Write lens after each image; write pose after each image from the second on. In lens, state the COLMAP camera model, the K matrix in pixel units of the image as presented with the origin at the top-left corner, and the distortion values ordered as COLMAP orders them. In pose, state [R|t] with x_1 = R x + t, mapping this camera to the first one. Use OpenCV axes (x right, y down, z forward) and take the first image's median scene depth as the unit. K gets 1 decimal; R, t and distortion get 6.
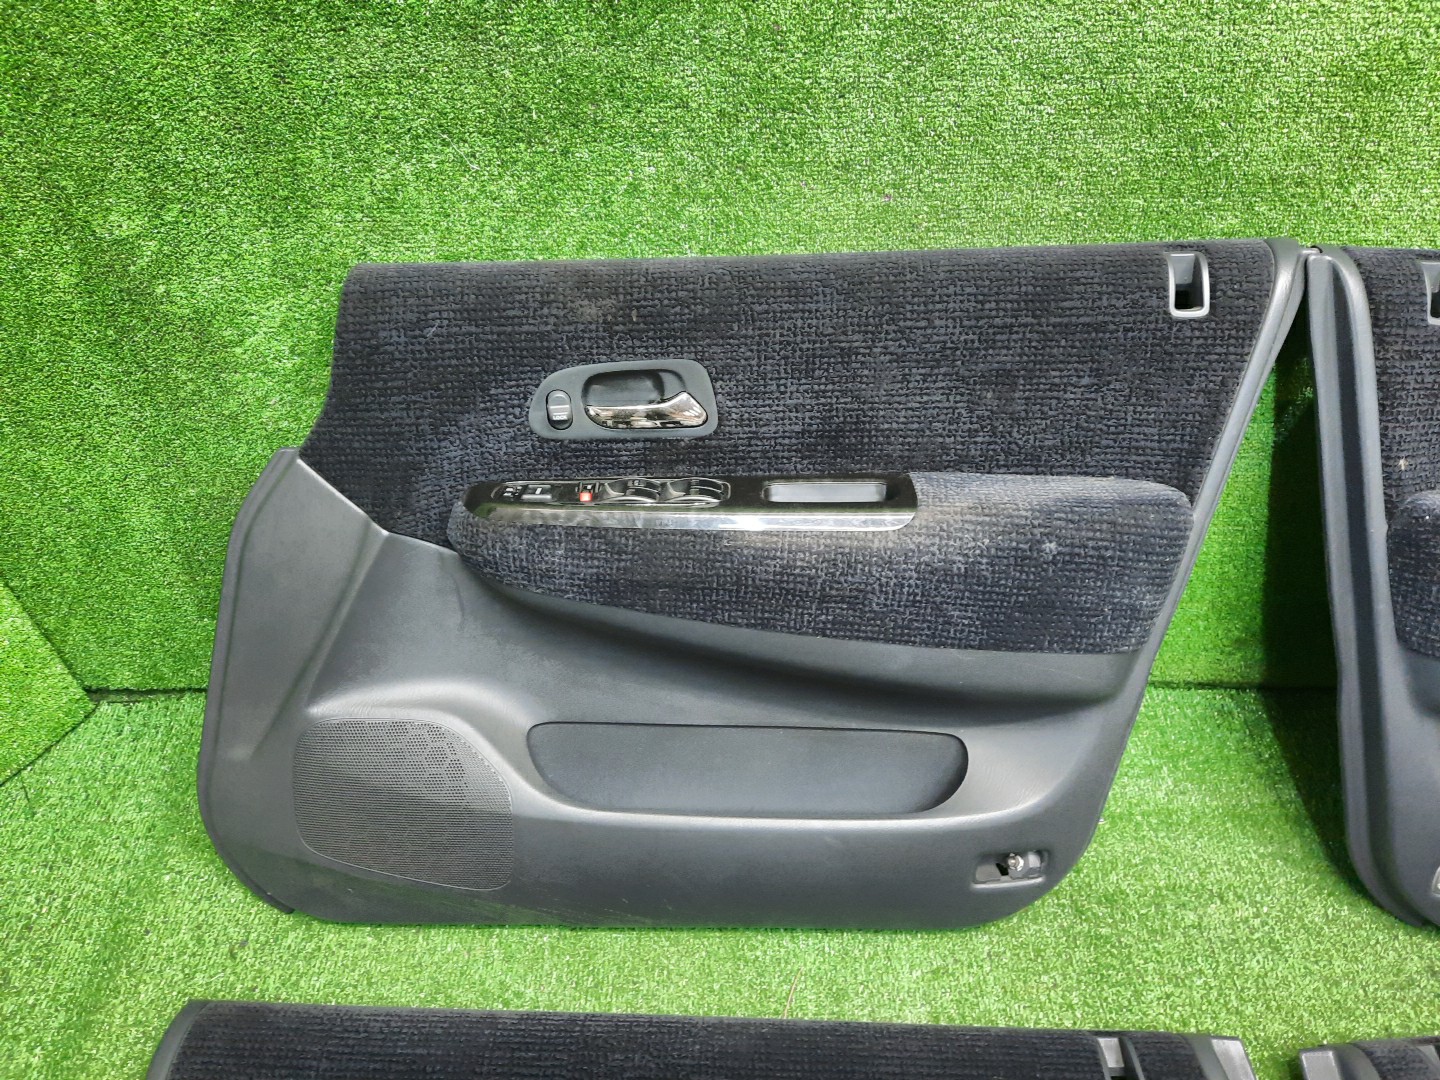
lens RADIAL K [[1058.6, 0, 717.7], [0, 1058.6, 534.8], [0, 0, 1]] dist [0.044461, -0.025668]
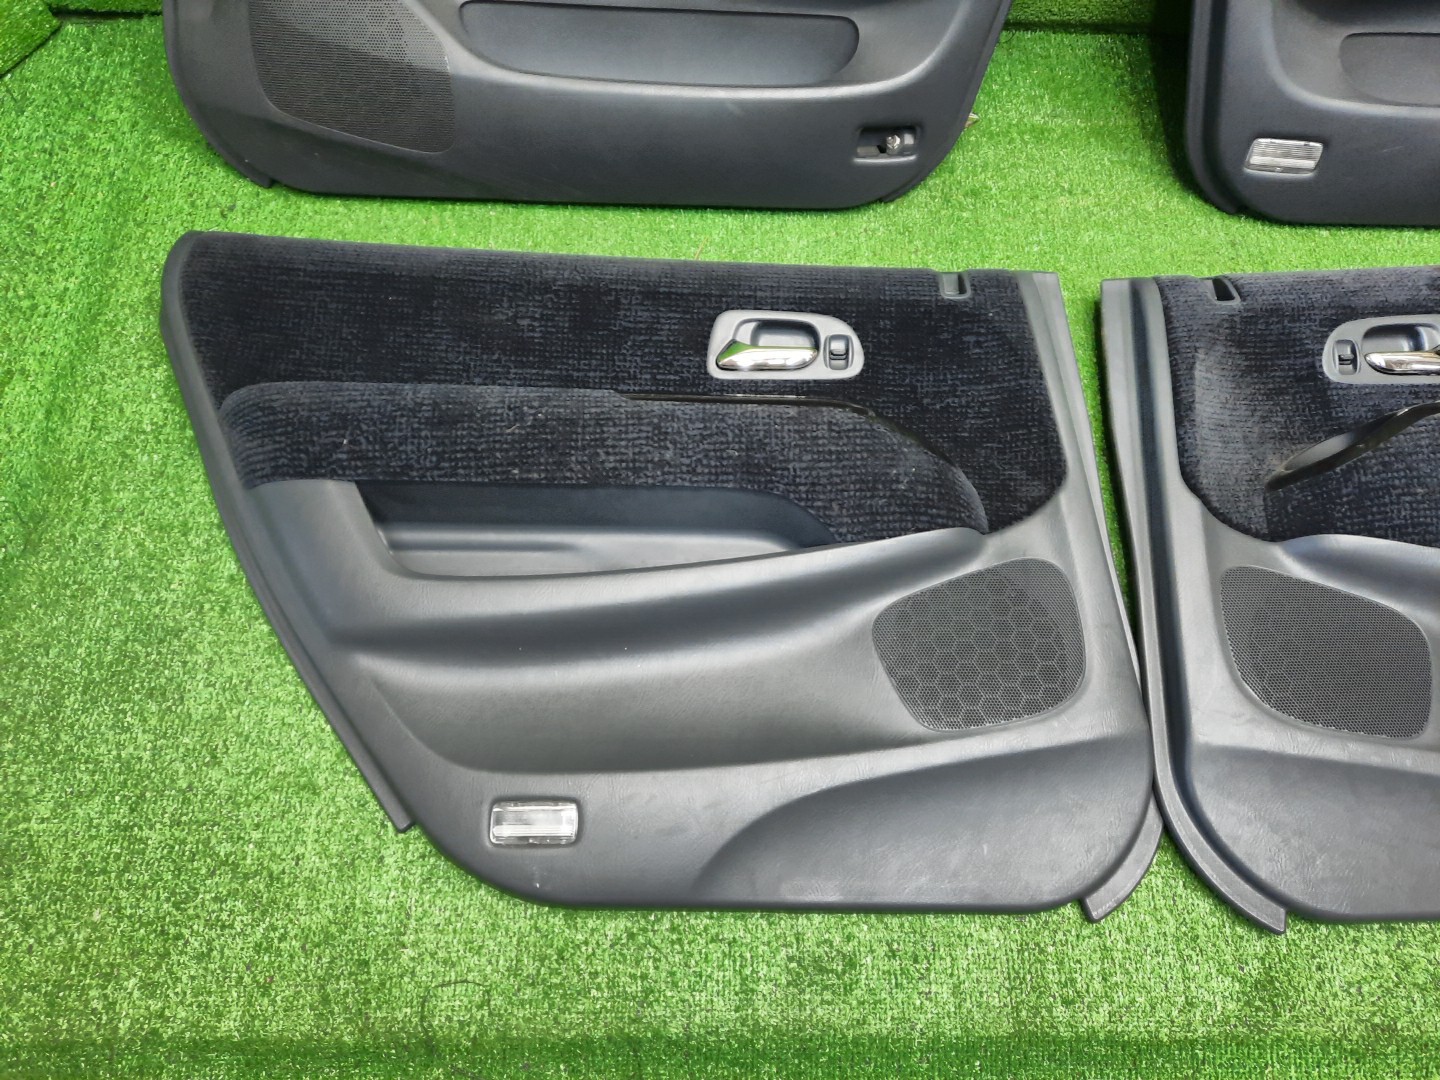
lens RADIAL K [[1061.4, 0, 720.0], [0, 1061.4, 540.0], [0, 0, 1]] dist [0.070247, -0.050304]
pose [[0.999822, 0.011814, 0.014705, 0.081848], [-0.016181, 0.937825, 0.346732, 0.322369], [-0.009694, -0.346908, 0.937849, -0.249444]]
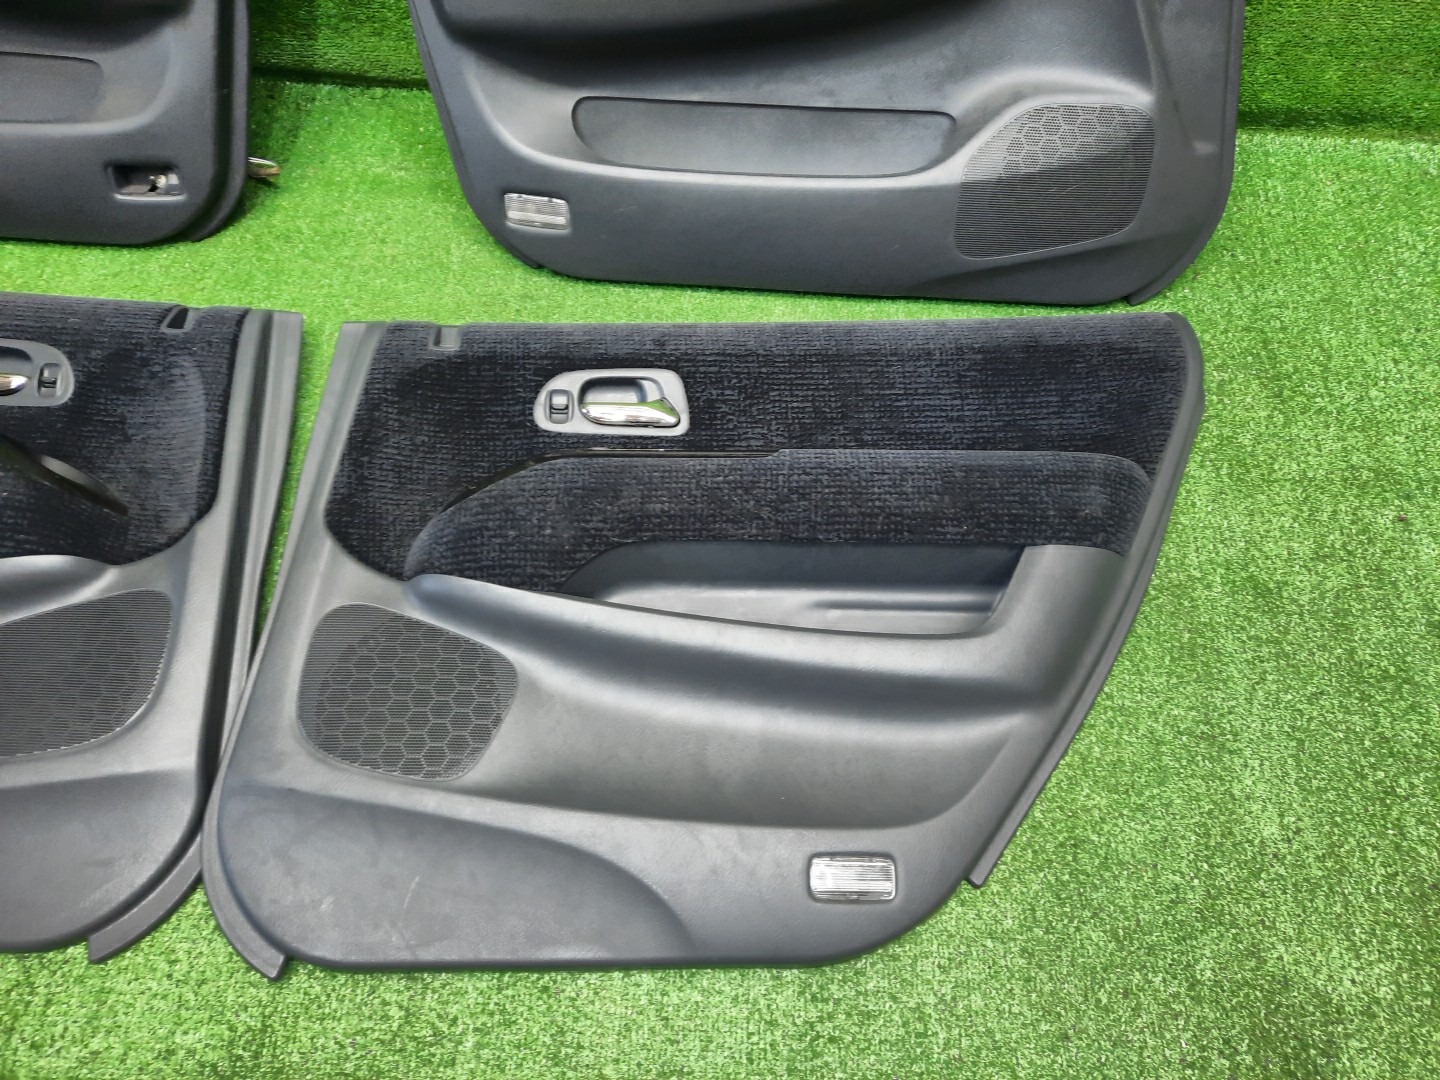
lens RADIAL K [[1061.4, 0, 720.0], [0, 1061.4, 540.0], [0, 0, 1]] dist [0.070247, -0.050304]
pose [[0.998945, 0.045789, -0.003351, 0.945499], [-0.042942, 0.957661, 0.284679, 0.331216], [0.016245, -0.284235, 0.958617, -0.252428]]
